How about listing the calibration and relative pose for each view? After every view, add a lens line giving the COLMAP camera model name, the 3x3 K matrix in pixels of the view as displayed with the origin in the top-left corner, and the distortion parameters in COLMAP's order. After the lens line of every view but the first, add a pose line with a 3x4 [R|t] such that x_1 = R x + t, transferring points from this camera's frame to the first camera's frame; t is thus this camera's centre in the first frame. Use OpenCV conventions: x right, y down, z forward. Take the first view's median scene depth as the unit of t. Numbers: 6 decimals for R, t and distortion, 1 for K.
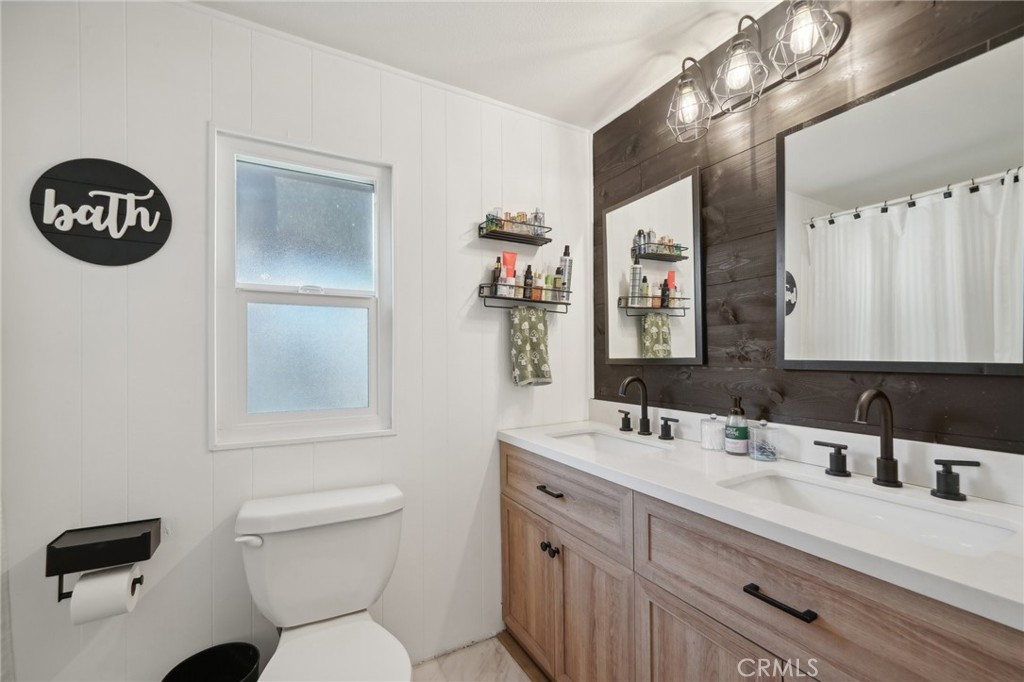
lens RADIAL K [[423.2, 0, 513.6], [0, 423.2, 348.7], [0, 0, 1]] dist [-0.003391, -0.000390]
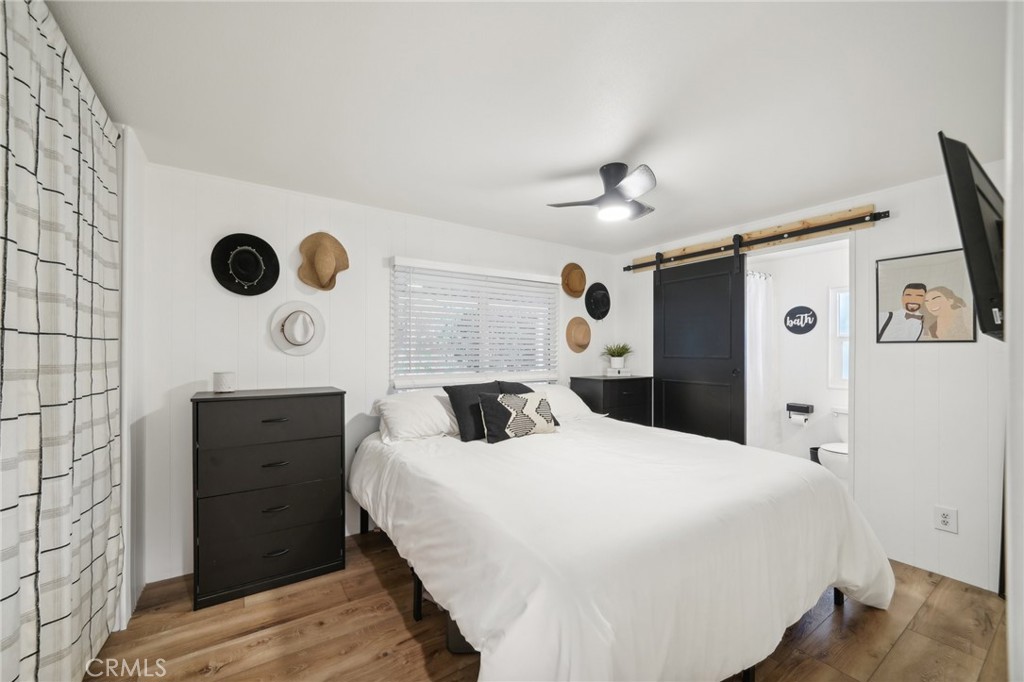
lens RADIAL K [[397.7, 0, 513.1], [0, 397.7, 349.1], [0, 0, 1]] dist [0.000275, 0.000020]
pose [[0.059393, 0.000091, -0.998235, 2.454880], [0.002455, 0.999997, 0.000237, -0.075094], [0.998232, -0.002465, 0.059393, -1.790902]]
